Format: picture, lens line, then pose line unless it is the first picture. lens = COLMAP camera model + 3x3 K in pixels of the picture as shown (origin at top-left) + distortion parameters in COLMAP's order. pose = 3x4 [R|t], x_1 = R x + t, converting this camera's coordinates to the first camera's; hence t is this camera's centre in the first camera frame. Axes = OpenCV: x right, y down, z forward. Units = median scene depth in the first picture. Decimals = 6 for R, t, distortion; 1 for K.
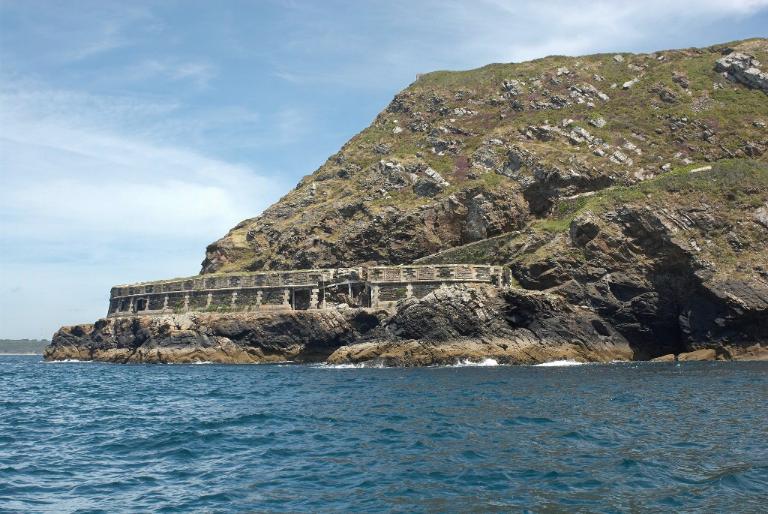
lens RADIAL K [[1228.9, 0, 384.0], [0, 1228.9, 256.8], [0, 0, 1]] dist [-0.040016, 0.000000]
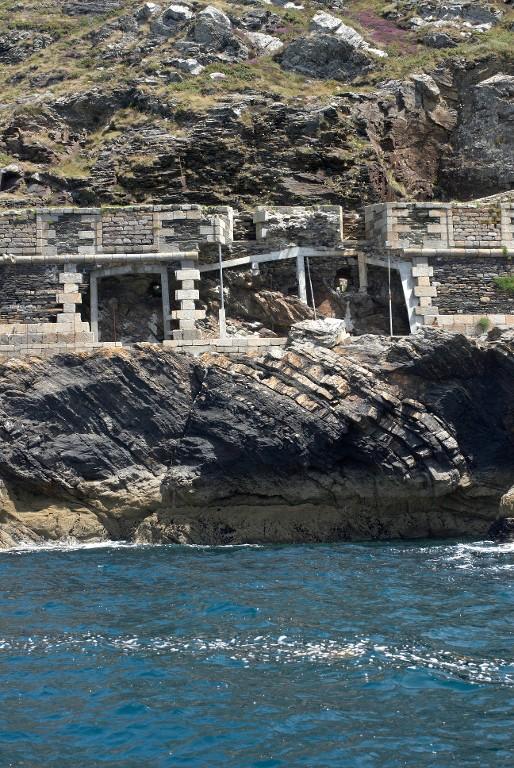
lens RADIAL K [[1228.9, 0, 256.9], [0, 1228.9, 384.9], [0, 0, 1]] dist [-0.040016, 0.000000]
pose [[0.884455, 0.027573, 0.465810, -0.171385], [-0.018476, 0.999539, -0.024085, 0.058876], [-0.466259, 0.012696, 0.884557, 0.744137]]
